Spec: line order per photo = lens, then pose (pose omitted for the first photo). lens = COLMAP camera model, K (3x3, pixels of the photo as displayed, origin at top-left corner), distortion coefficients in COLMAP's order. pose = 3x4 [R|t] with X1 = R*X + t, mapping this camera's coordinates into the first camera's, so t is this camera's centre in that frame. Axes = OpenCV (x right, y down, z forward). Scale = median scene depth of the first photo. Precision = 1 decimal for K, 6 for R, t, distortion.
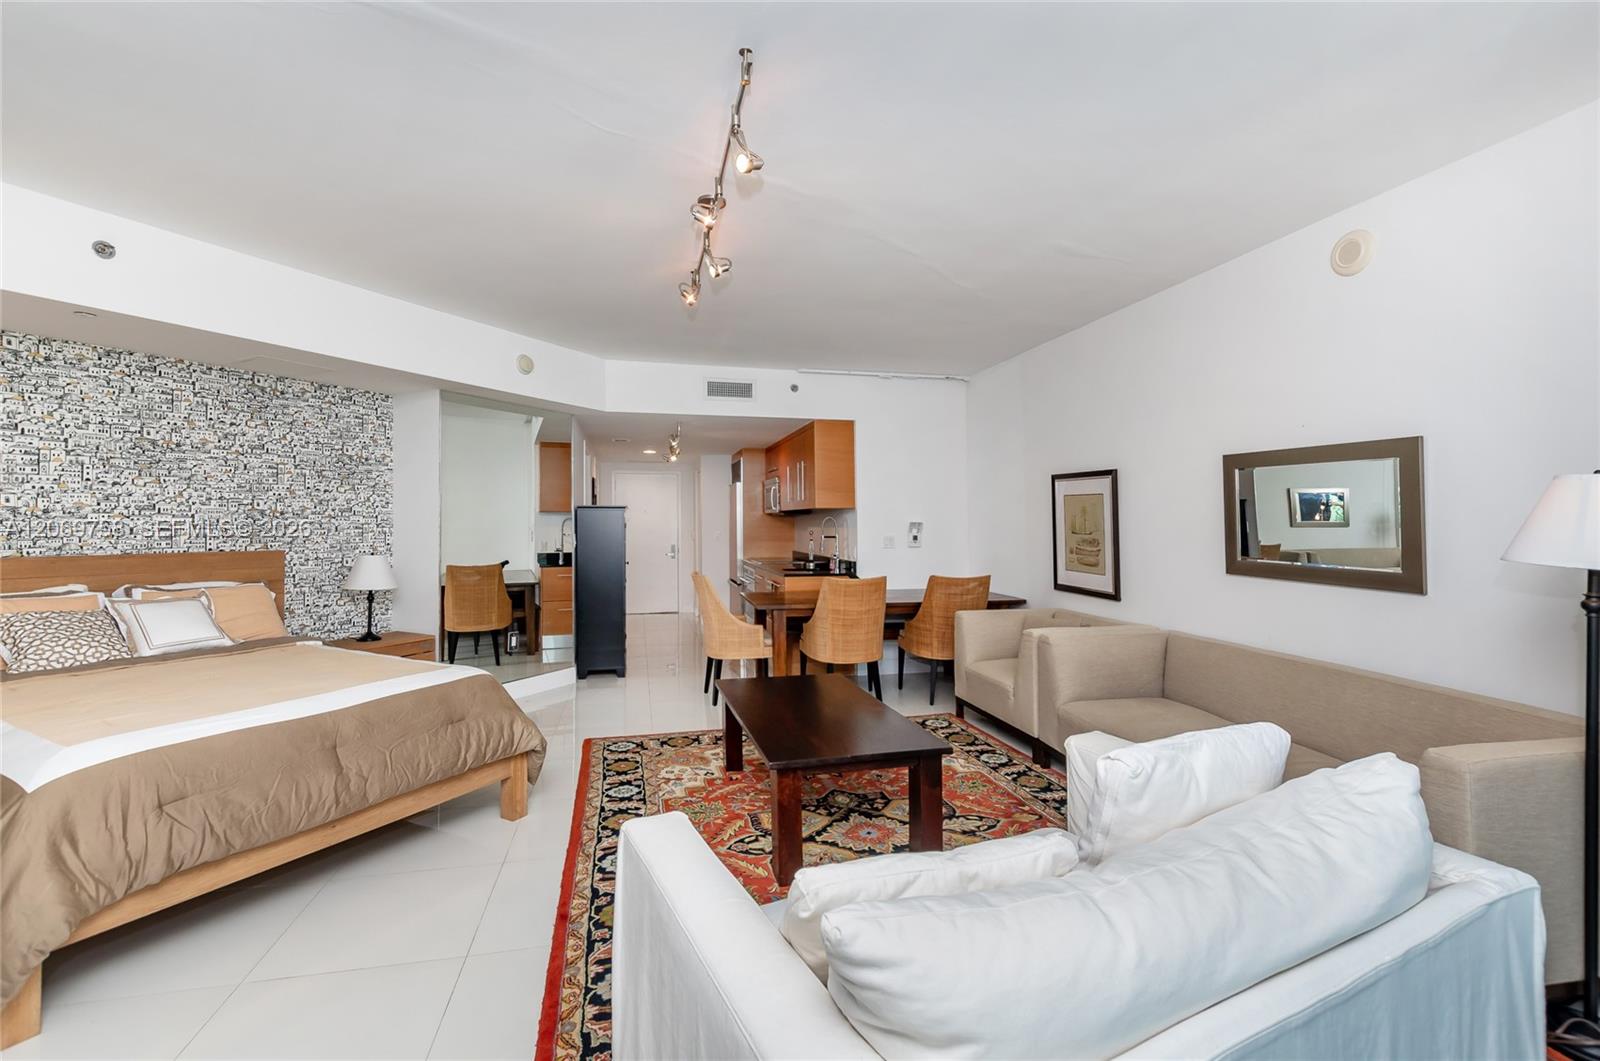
lens RADIAL K [[650.5, 0, 791.4], [0, 650.5, 492.3], [0, 0, 1]] dist [-0.000553, -0.000286]
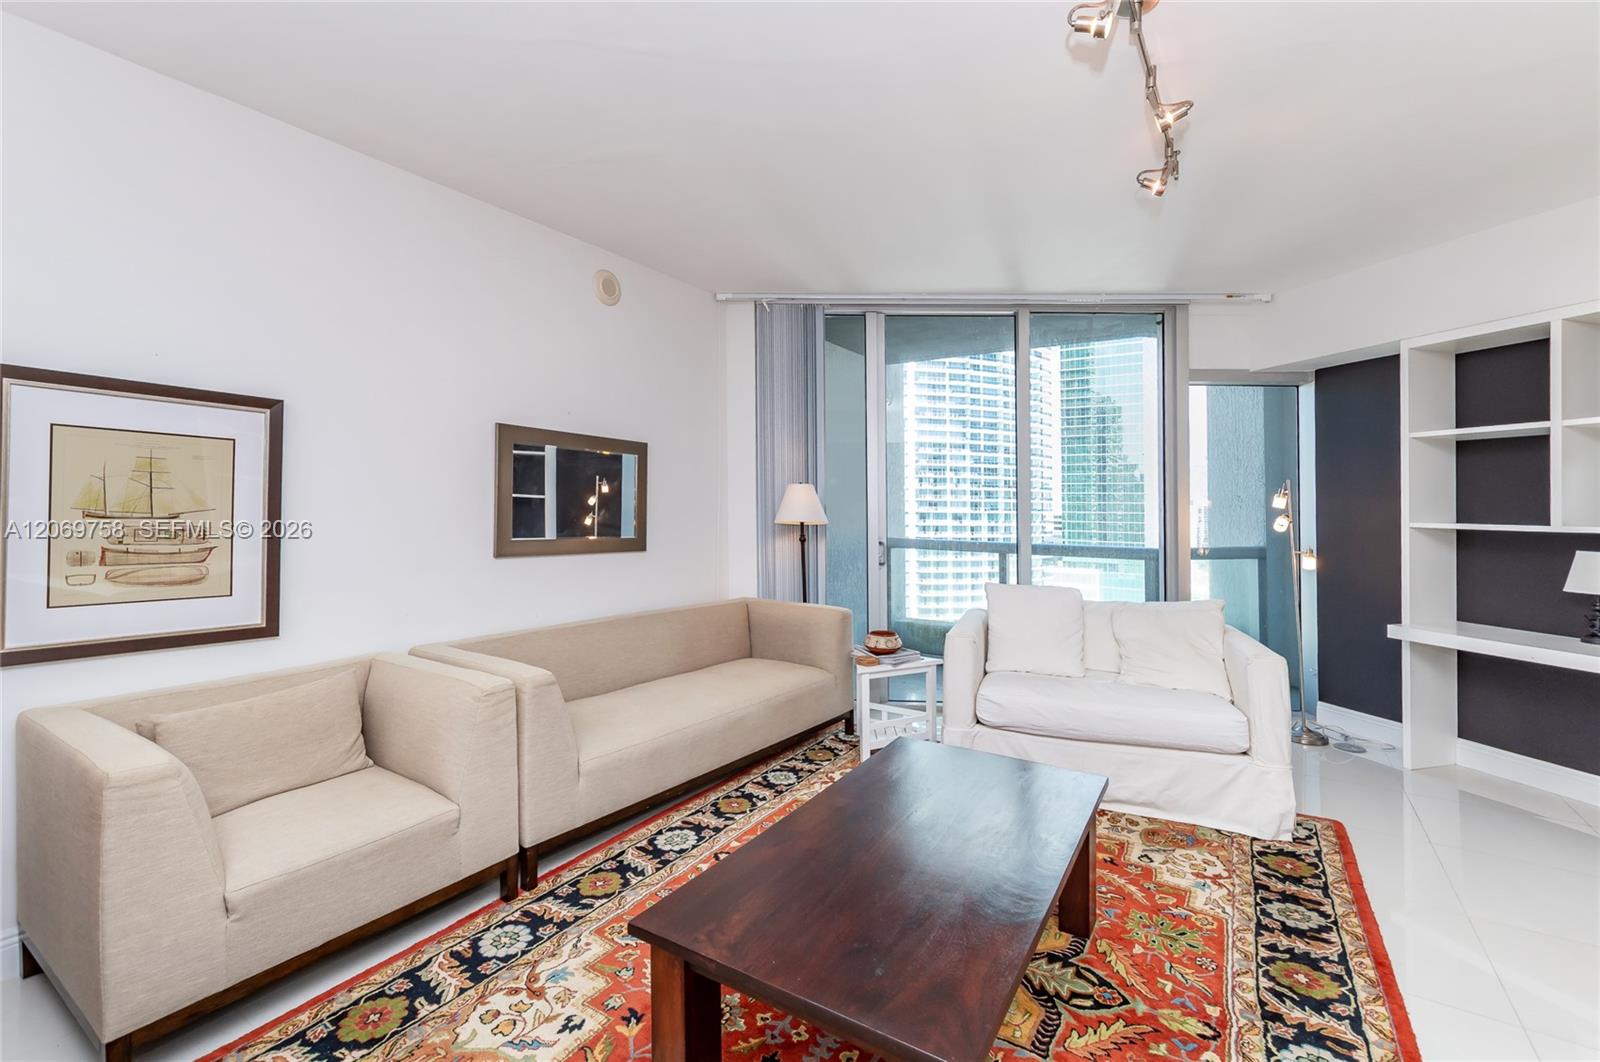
lens RADIAL K [[701.9, 0, 797.7], [0, 701.9, 490.3], [0, 0, 1]] dist [0.011842, -0.004756]
pose [[-0.686227, 0.007940, 0.727344, -0.295829], [-0.049982, 0.997062, -0.058041, 0.065735], [-0.725668, -0.076183, -0.683814, 1.331396]]
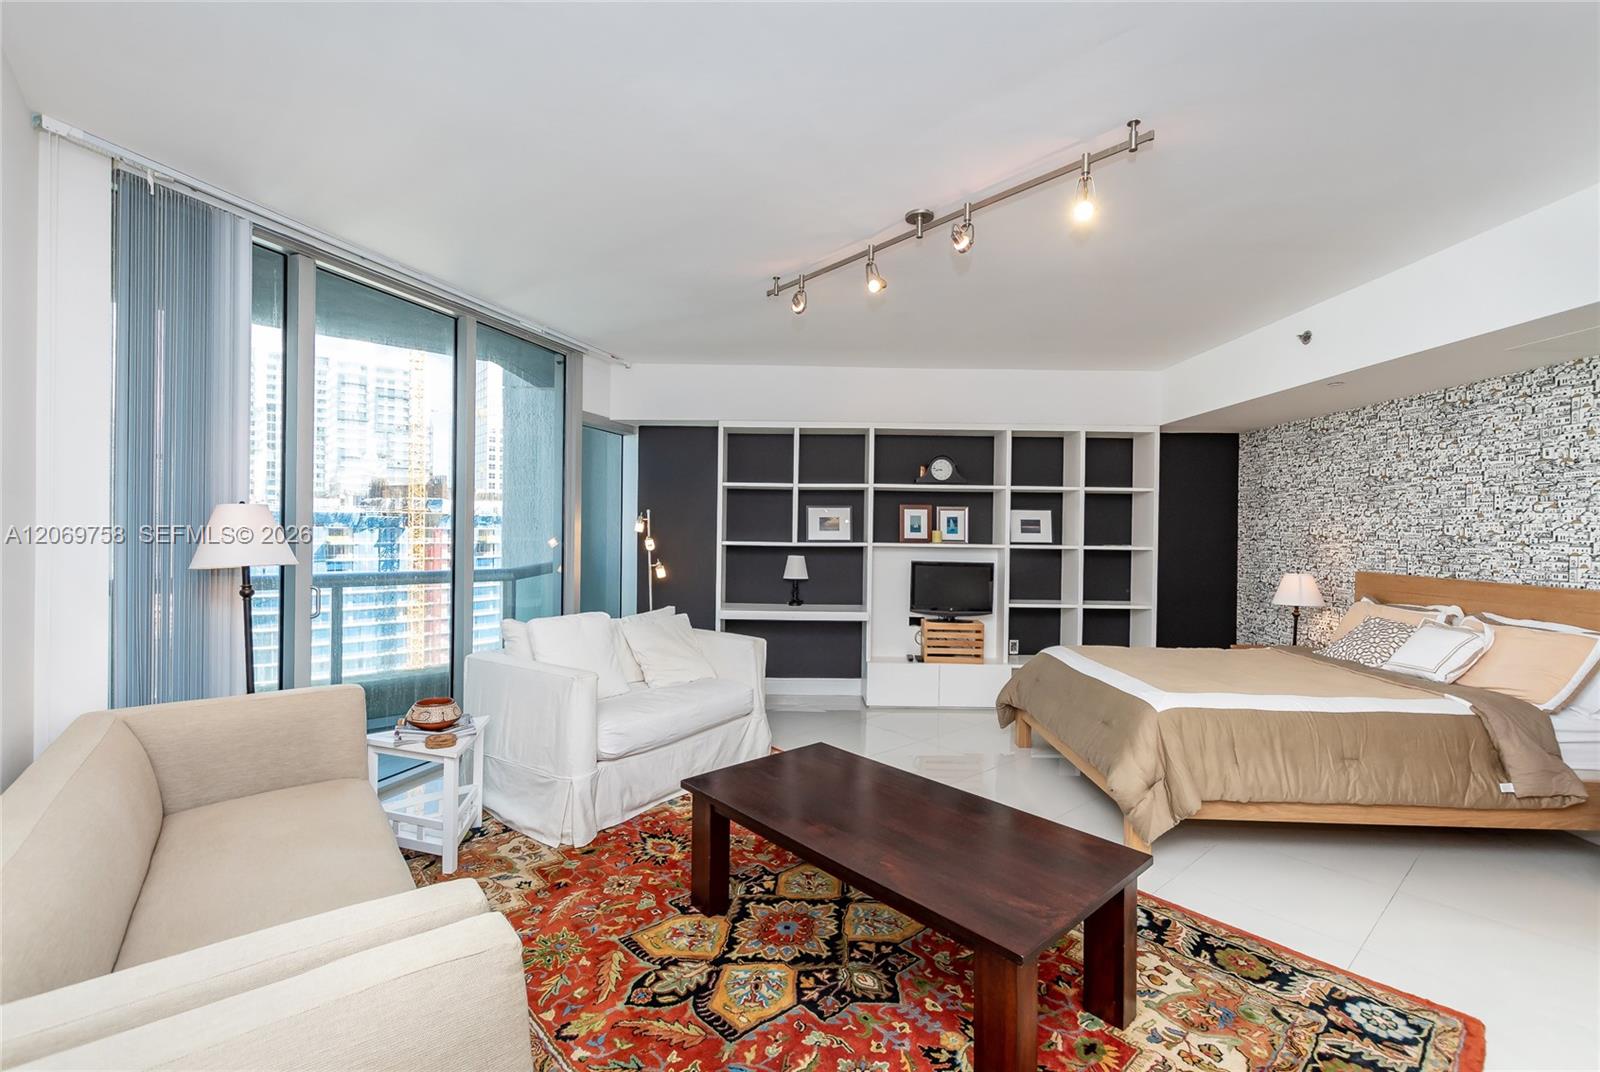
lens RADIAL K [[696.6, 0, 792.6], [0, 696.6, 530.2], [0, 0, 1]] dist [0.005345, -0.000355]
pose [[-0.879667, -0.009855, -0.475489, 0.424503], [0.010561, 0.999134, -0.040247, 0.046807], [0.475474, -0.040425, -0.878801, 1.421551]]
